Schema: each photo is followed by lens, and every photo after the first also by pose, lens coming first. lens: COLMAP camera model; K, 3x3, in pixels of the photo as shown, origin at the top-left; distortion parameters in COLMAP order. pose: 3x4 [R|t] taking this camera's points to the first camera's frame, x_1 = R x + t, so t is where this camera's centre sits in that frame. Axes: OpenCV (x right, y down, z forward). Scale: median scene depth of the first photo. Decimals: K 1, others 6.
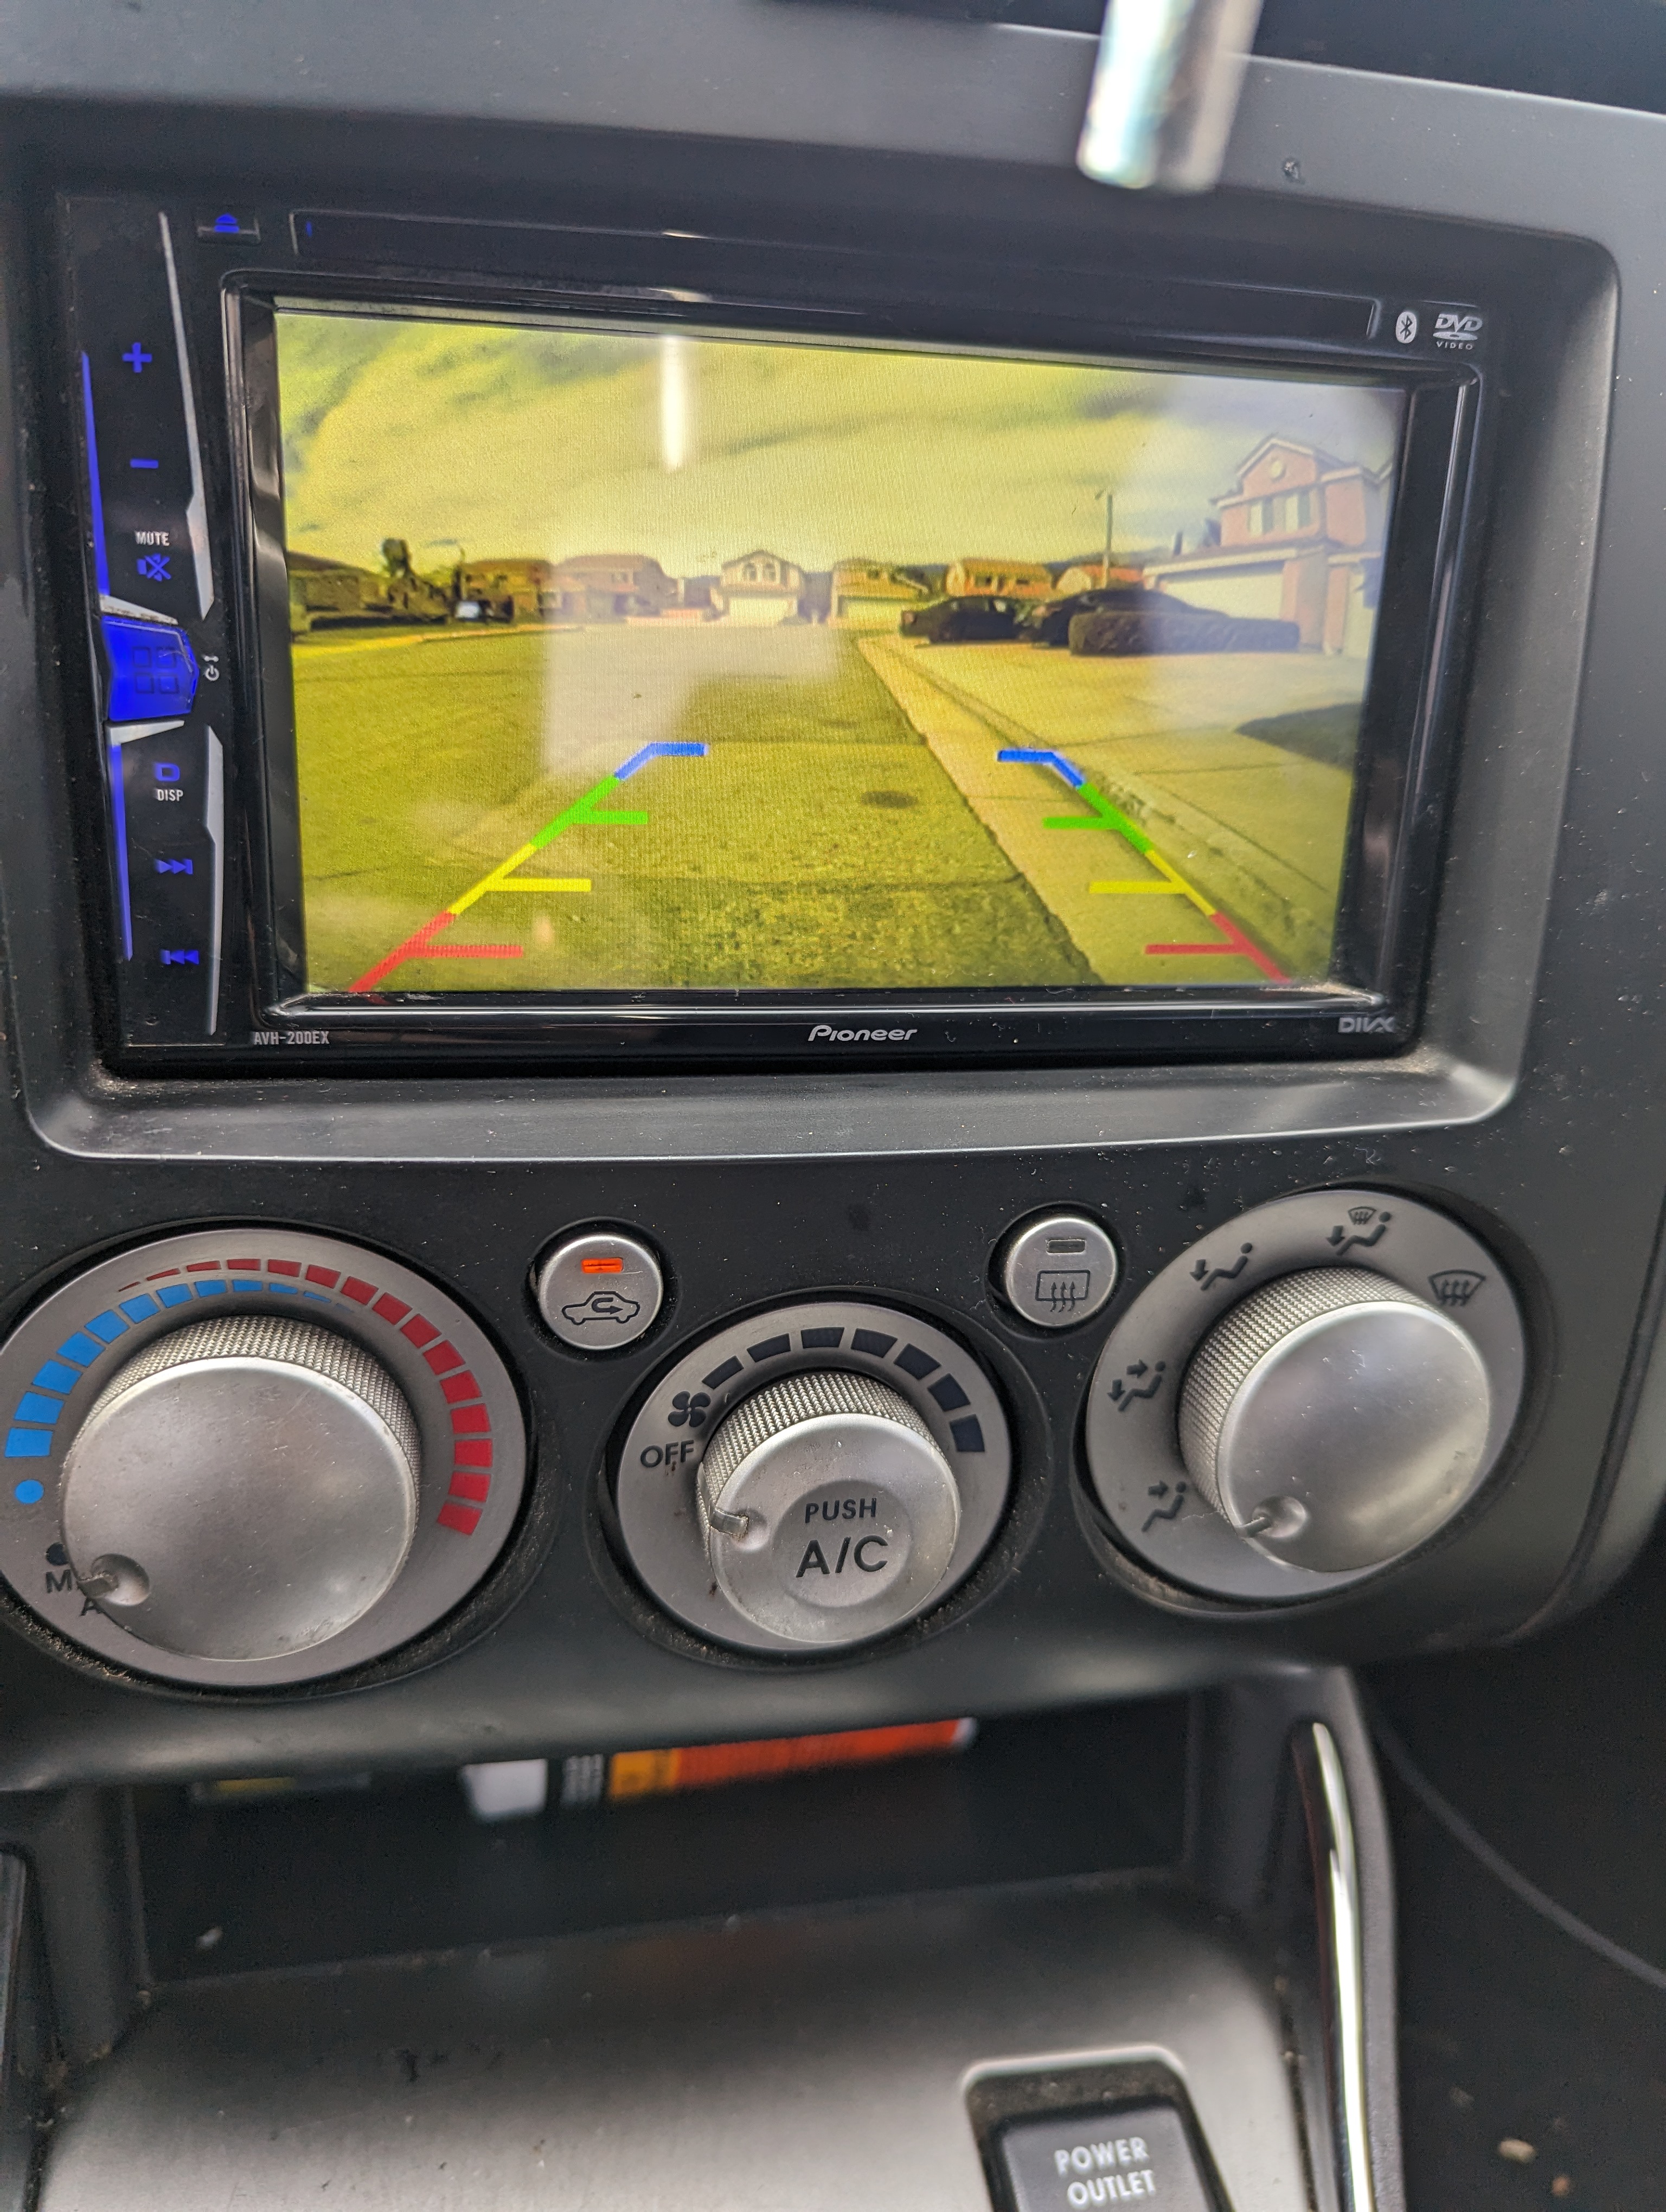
lens RADIAL K [[1551.2, 0, 824.0], [0, 1551.2, 1123.9], [0, 0, 1]] dist [-0.008847, -0.009213]
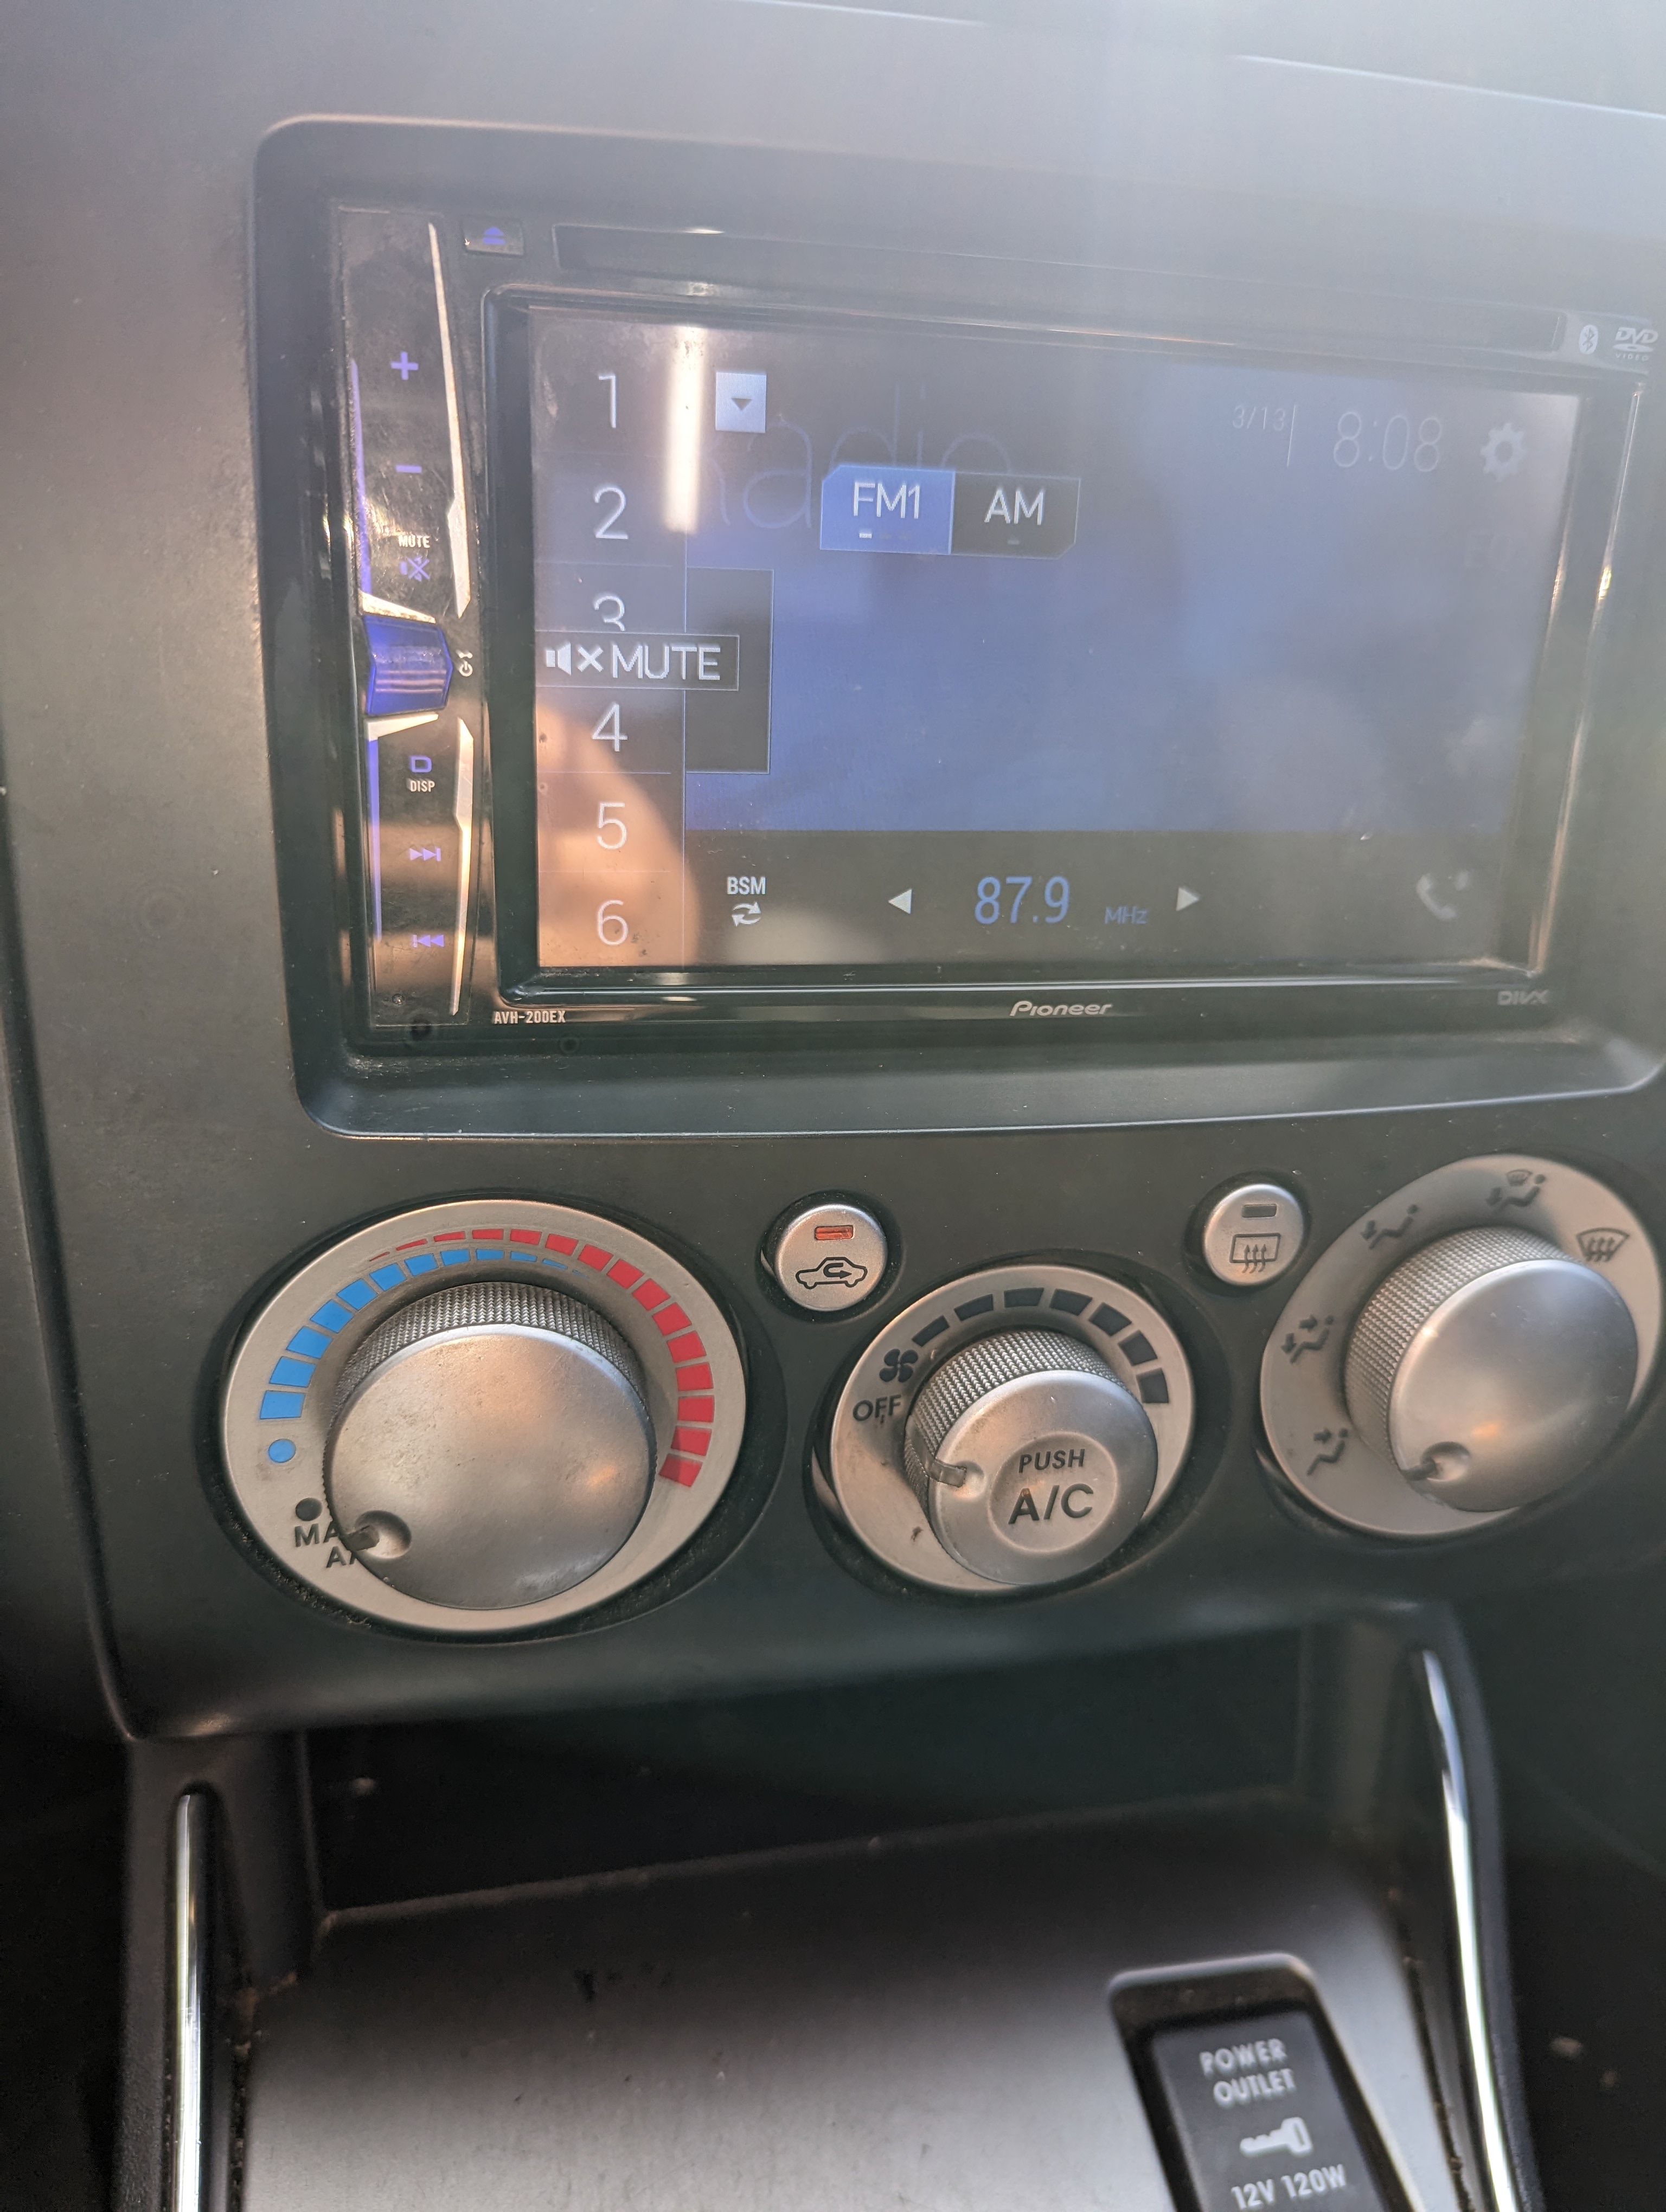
lens RADIAL K [[1551.2, 0, 839.0], [0, 1551.2, 1089.9], [0, 0, 1]] dist [-0.008847, -0.009213]
pose [[0.999686, -0.002895, 0.024875, -0.155578], [0.002273, 0.999684, 0.025017, -0.030770], [-0.024939, -0.024952, 0.999378, -0.049337]]
